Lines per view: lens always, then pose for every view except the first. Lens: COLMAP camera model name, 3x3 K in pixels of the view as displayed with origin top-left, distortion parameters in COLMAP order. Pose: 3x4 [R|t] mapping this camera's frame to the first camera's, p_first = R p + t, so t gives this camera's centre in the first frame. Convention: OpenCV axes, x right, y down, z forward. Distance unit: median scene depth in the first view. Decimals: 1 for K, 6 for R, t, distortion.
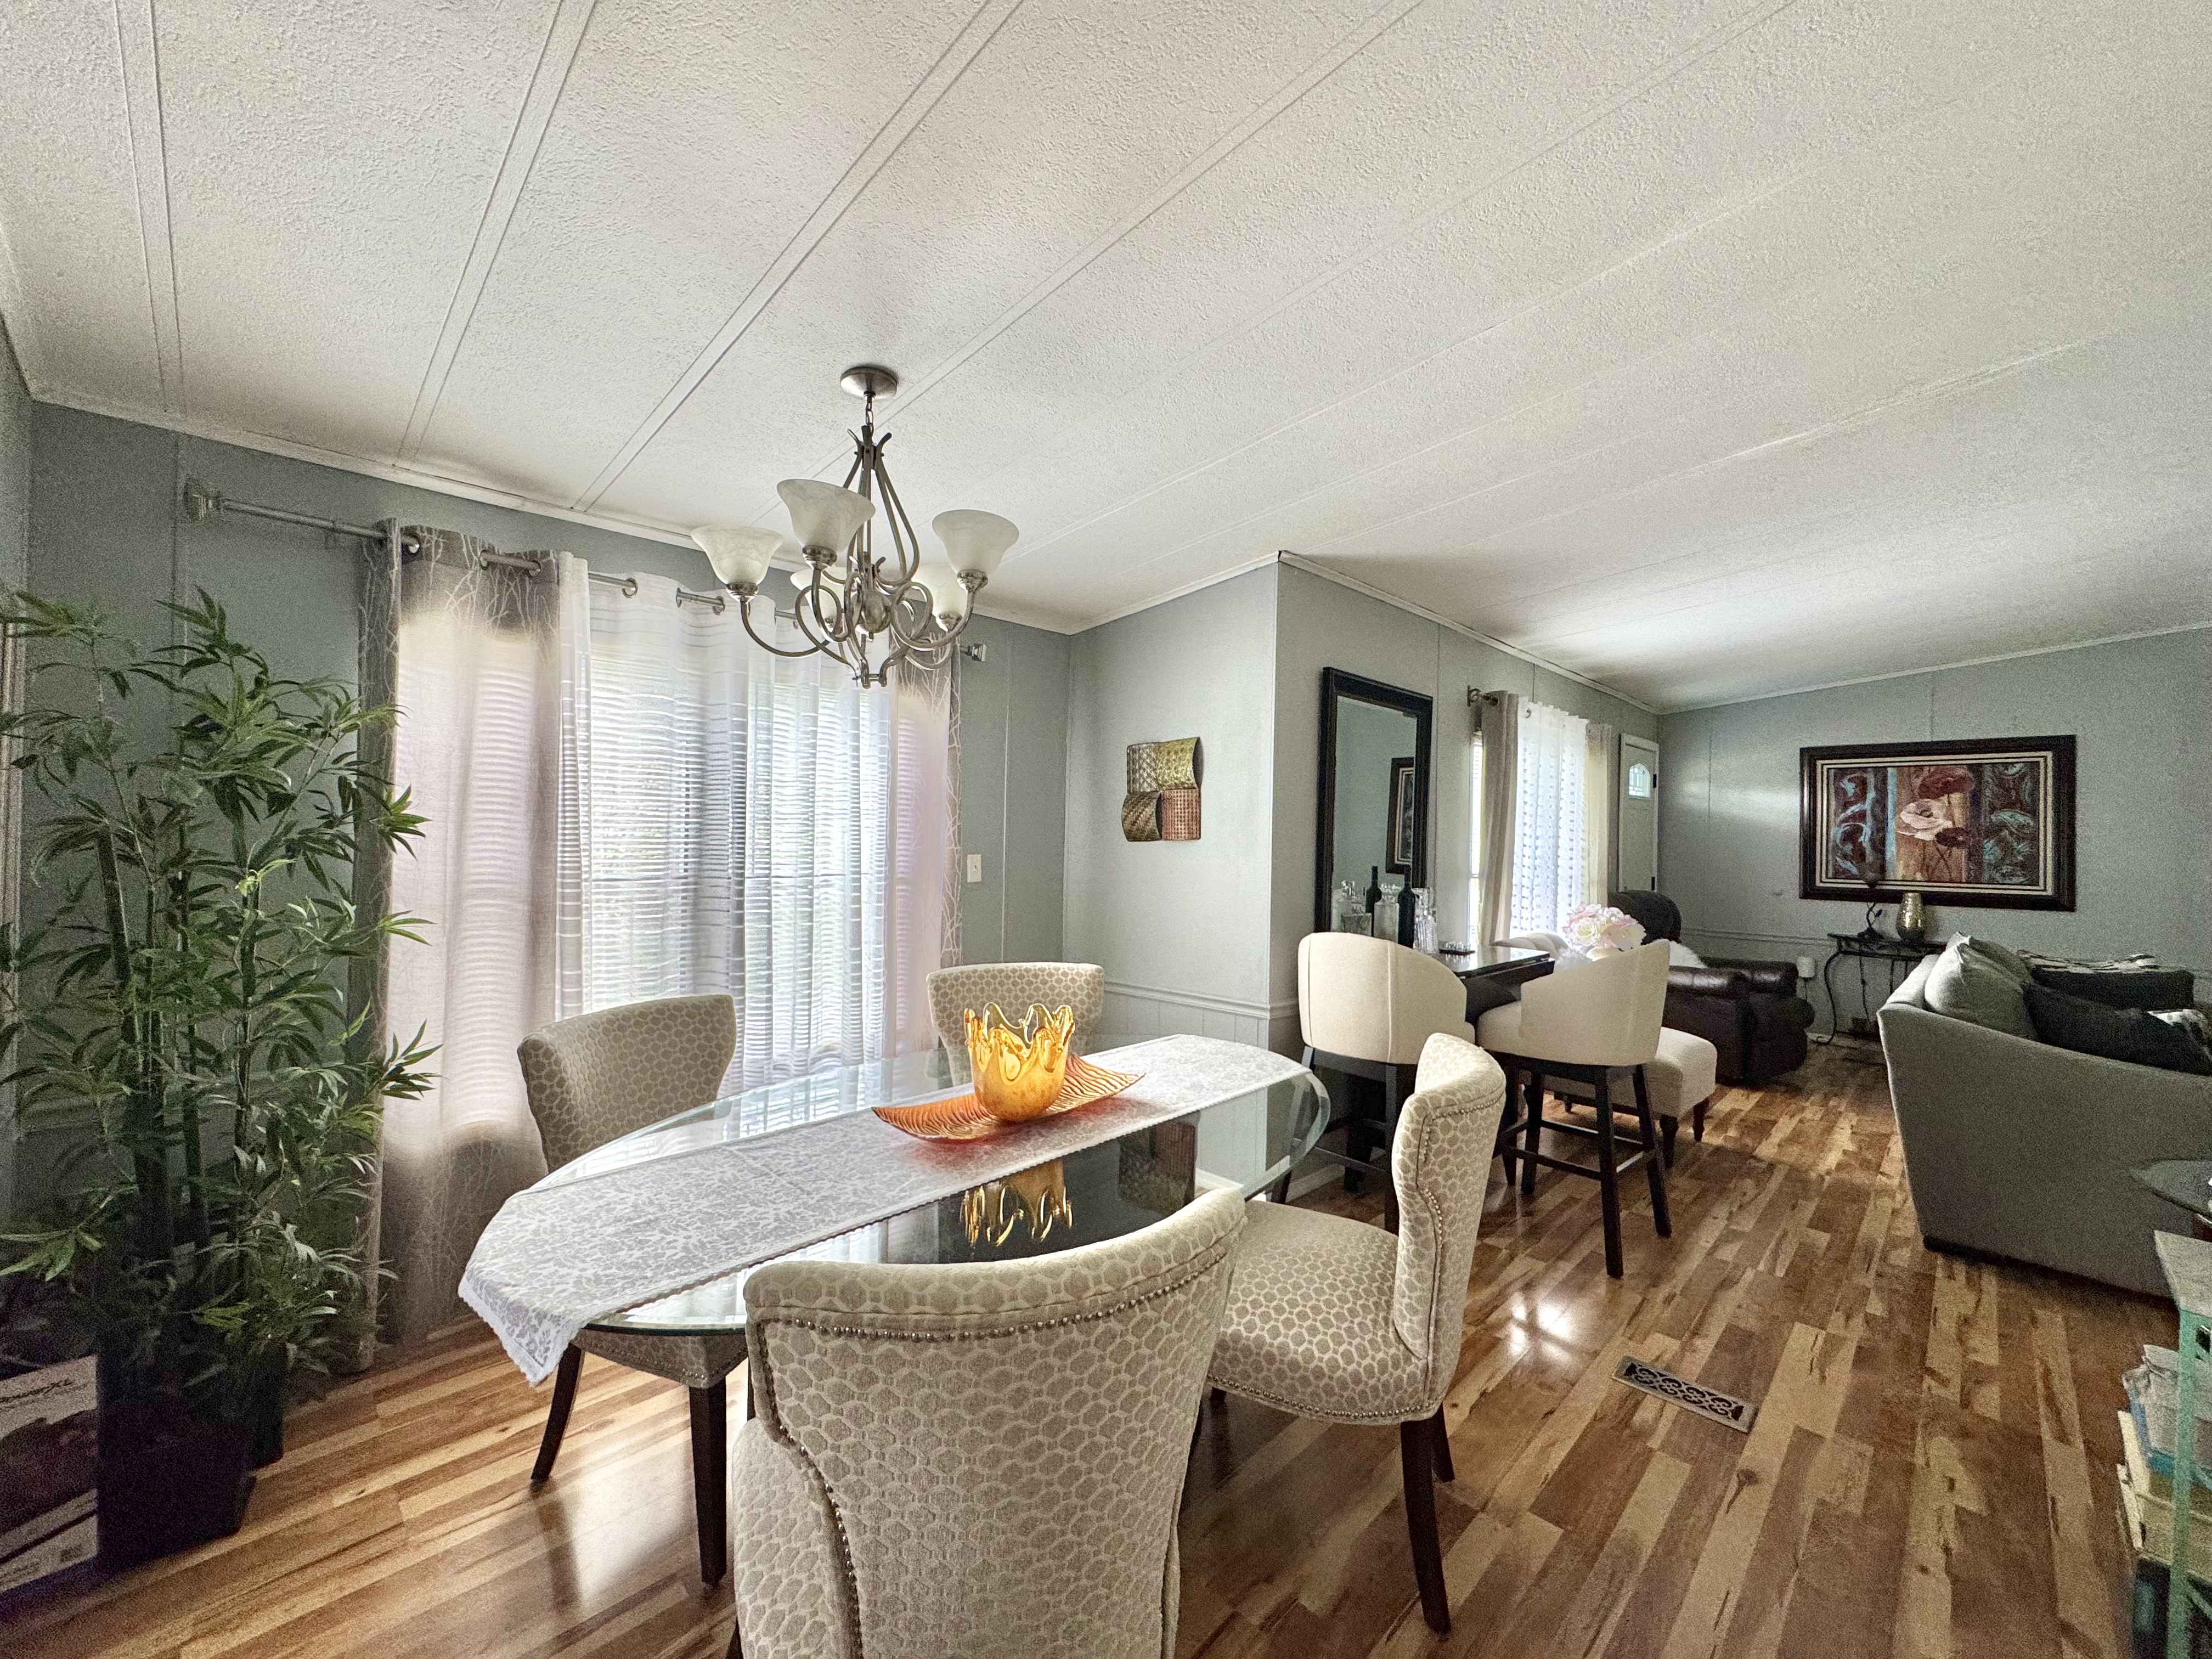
lens RADIAL K [[880.1, 0, 1110.9], [0, 880.1, 832.1], [0, 0, 1]] dist [-0.004605, 0.001656]
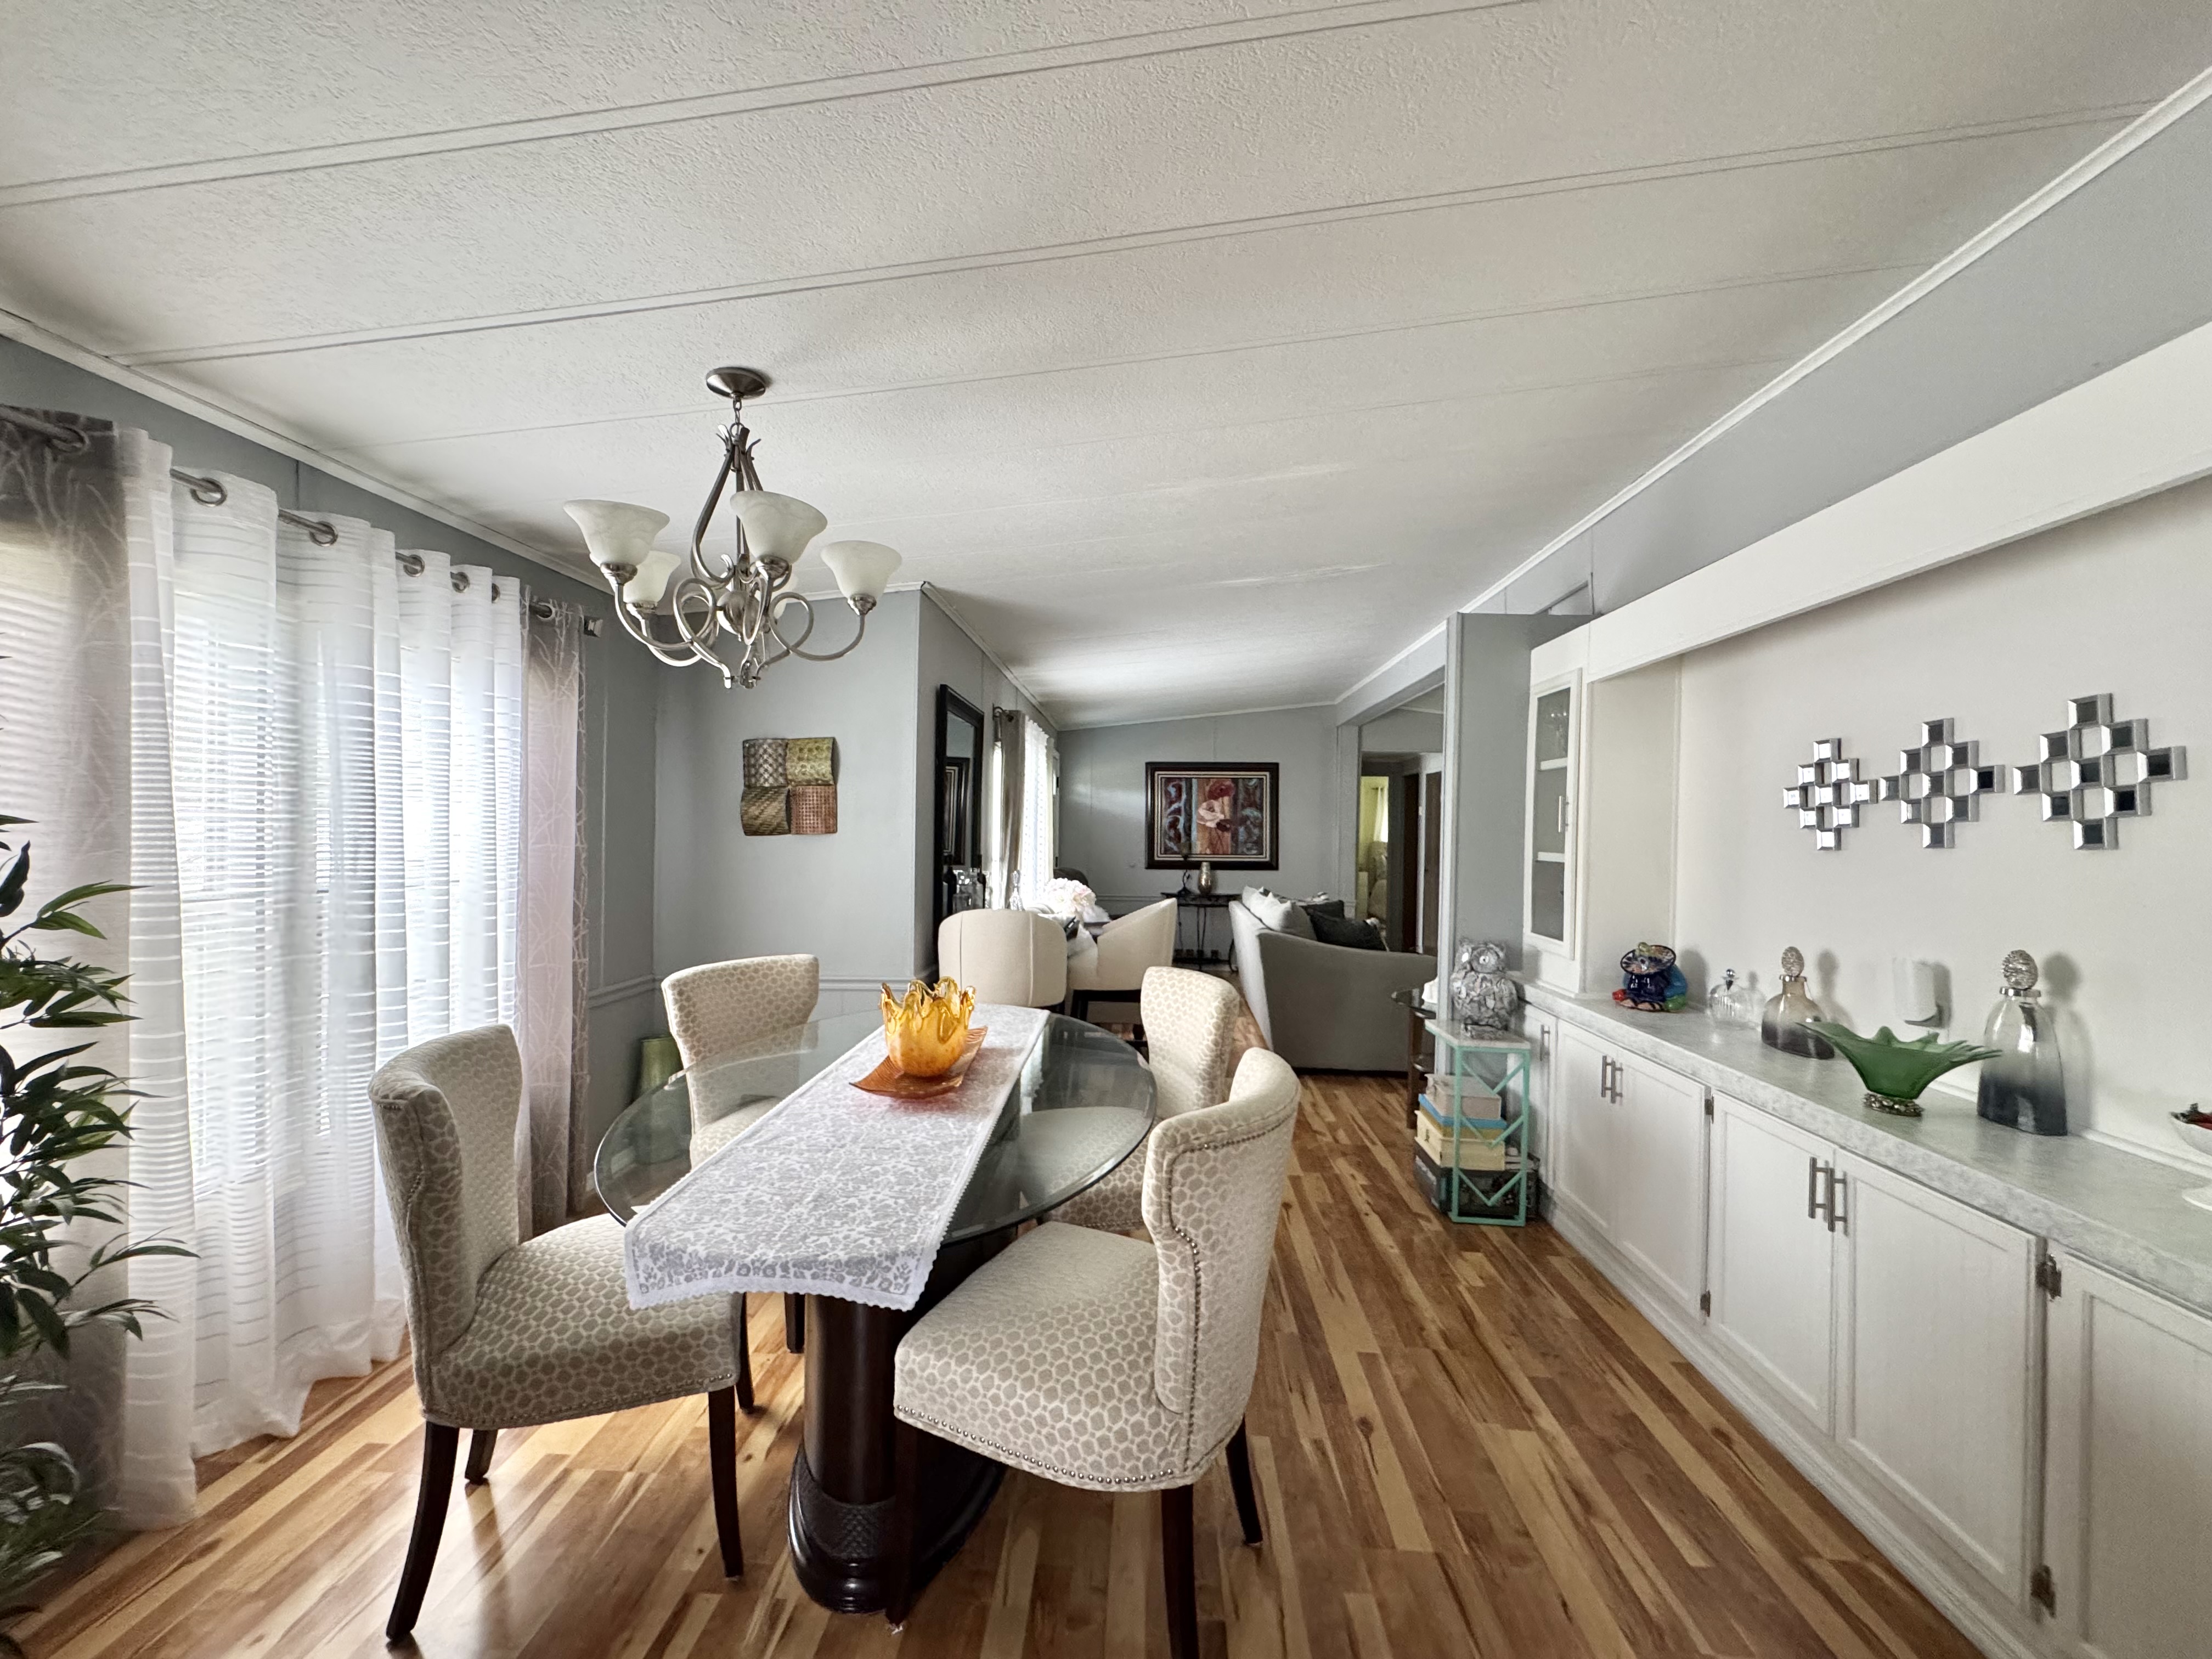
lens RADIAL K [[880.1, 0, 1111.1], [0, 880.1, 825.4], [0, 0, 1]] dist [-0.004605, 0.001656]
pose [[0.741533, -0.005142, 0.670897, -0.267872], [0.000103, 0.999971, 0.007551, -0.006507], [-0.670917, -0.005530, 0.741512, -0.013226]]
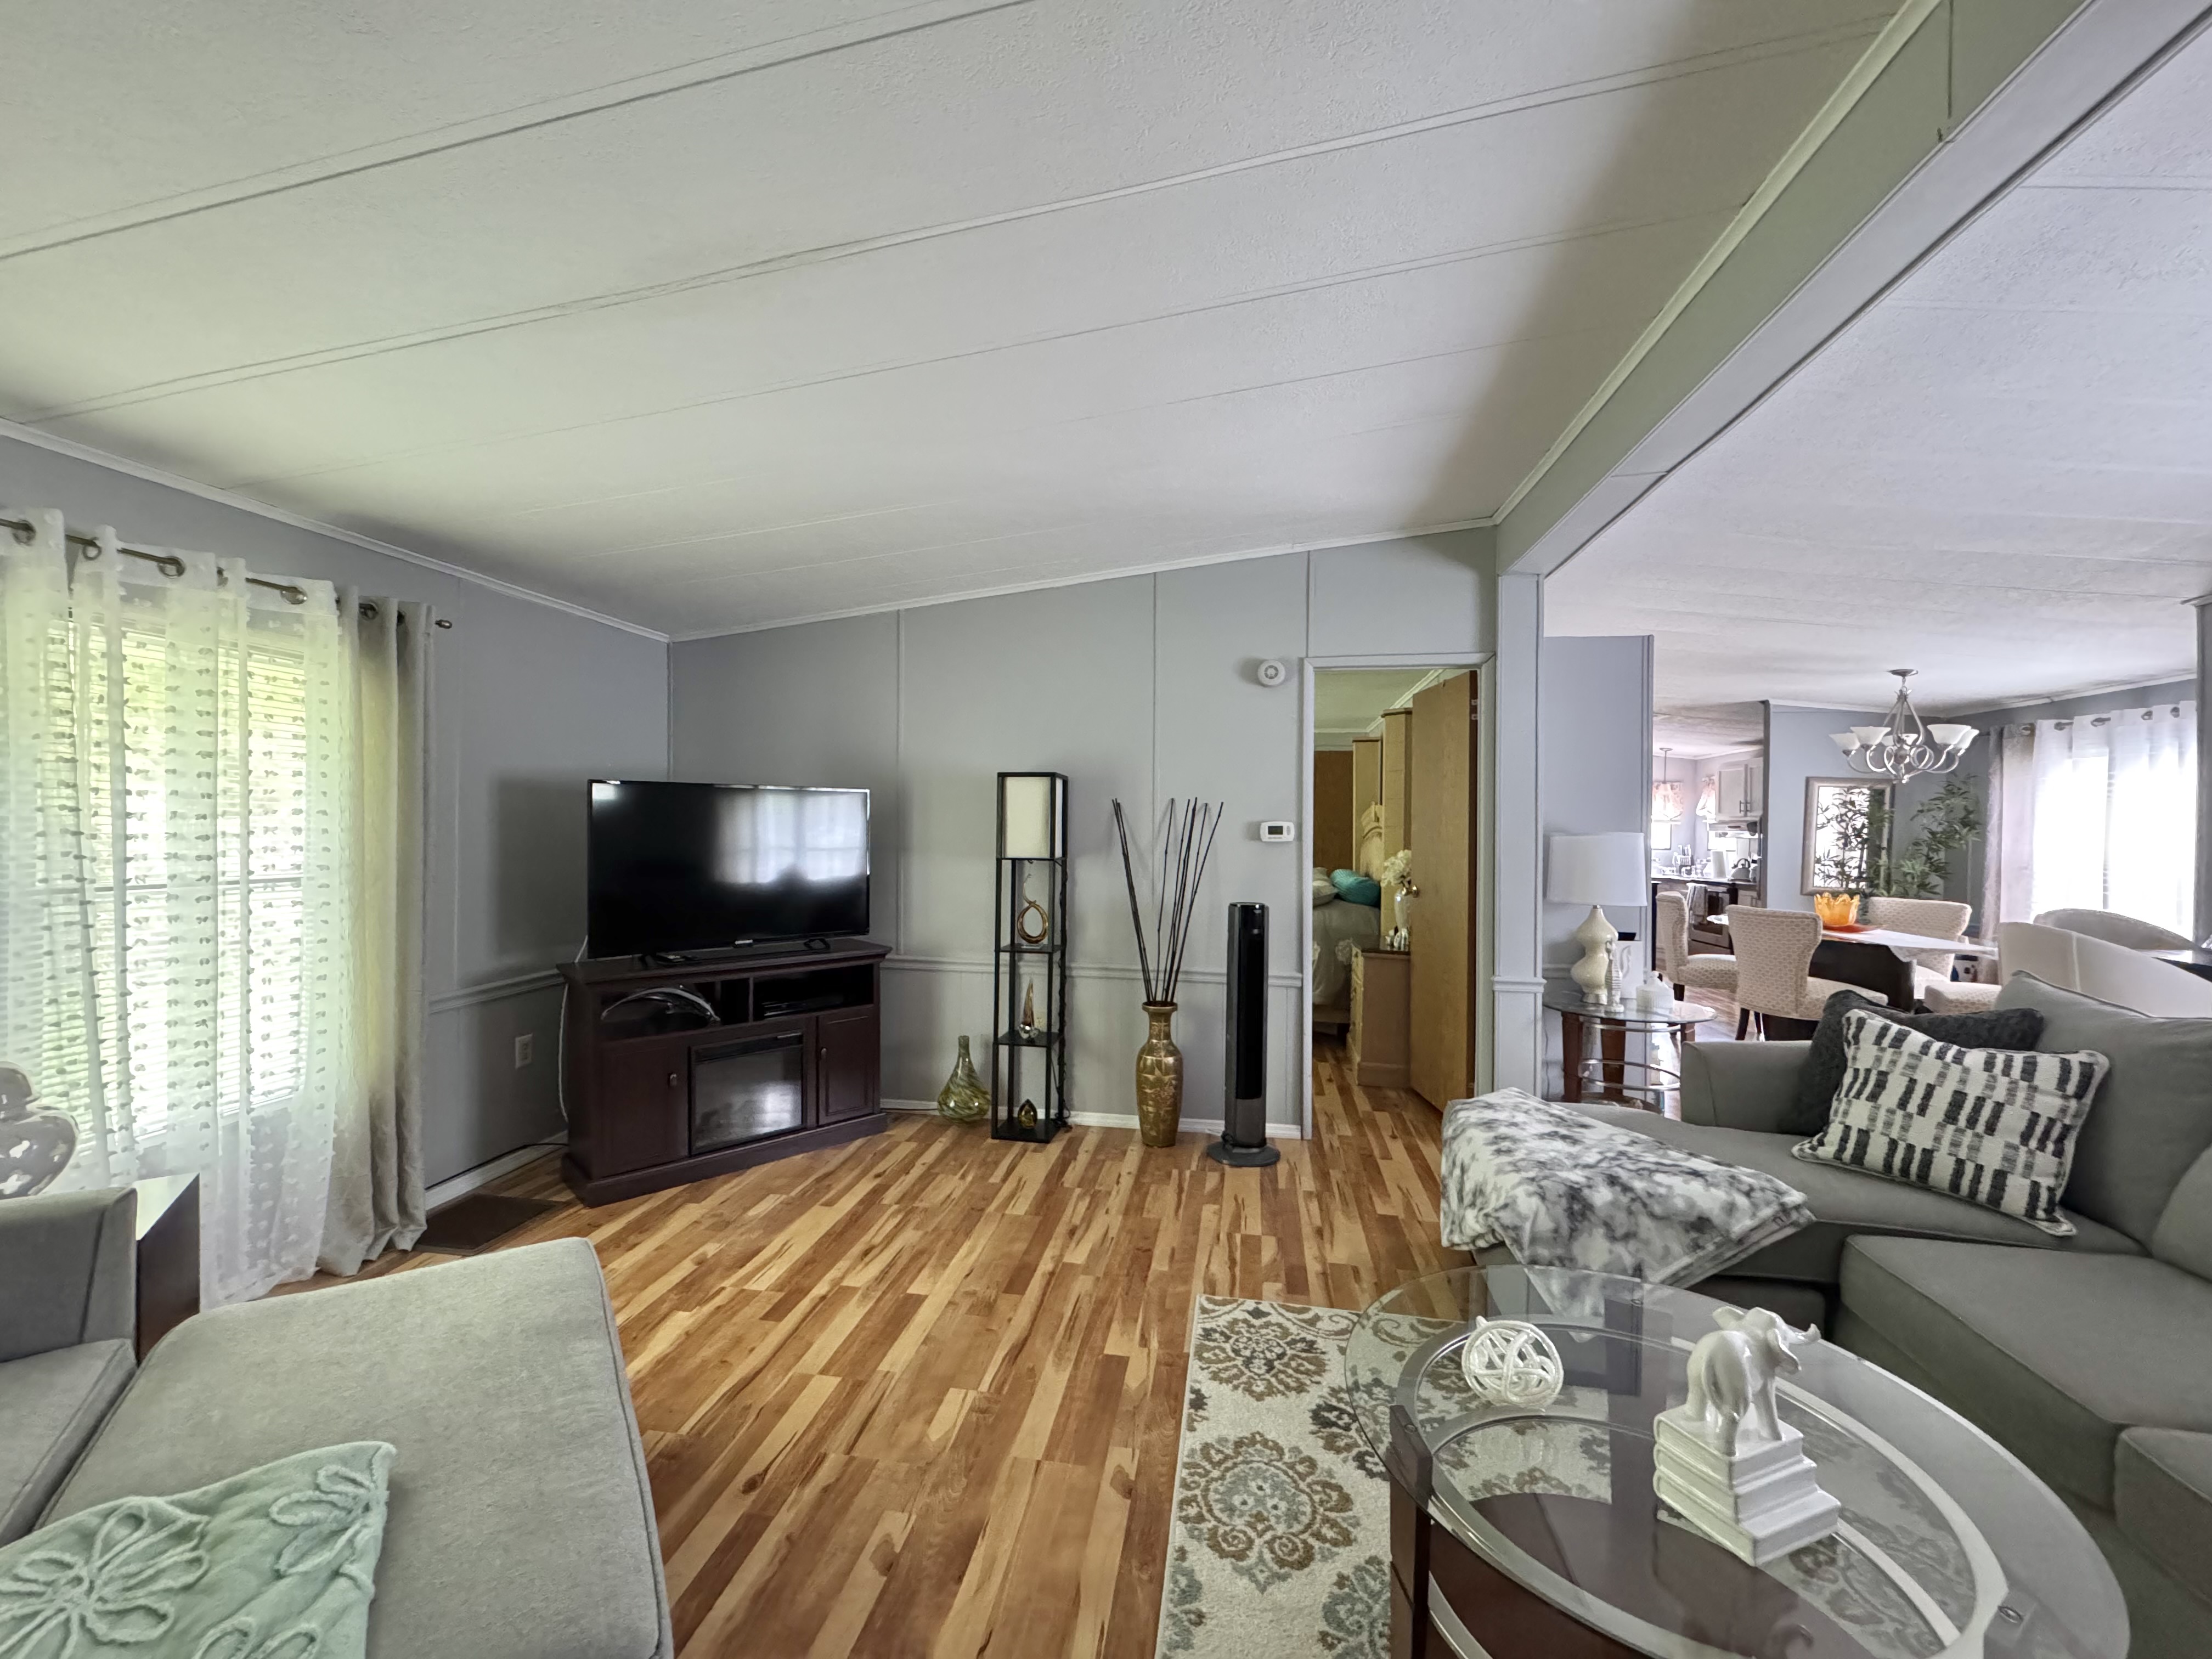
lens RADIAL K [[880.1, 0, 1107.7], [0, 880.1, 830.5], [0, 0, 1]] dist [-0.004605, 0.001656]
pose [[-0.813139, -0.026936, -0.581446, 1.391451], [-0.030644, 0.999524, -0.003450, 0.027444], [0.581262, 0.015013, -0.813578, 0.751921]]
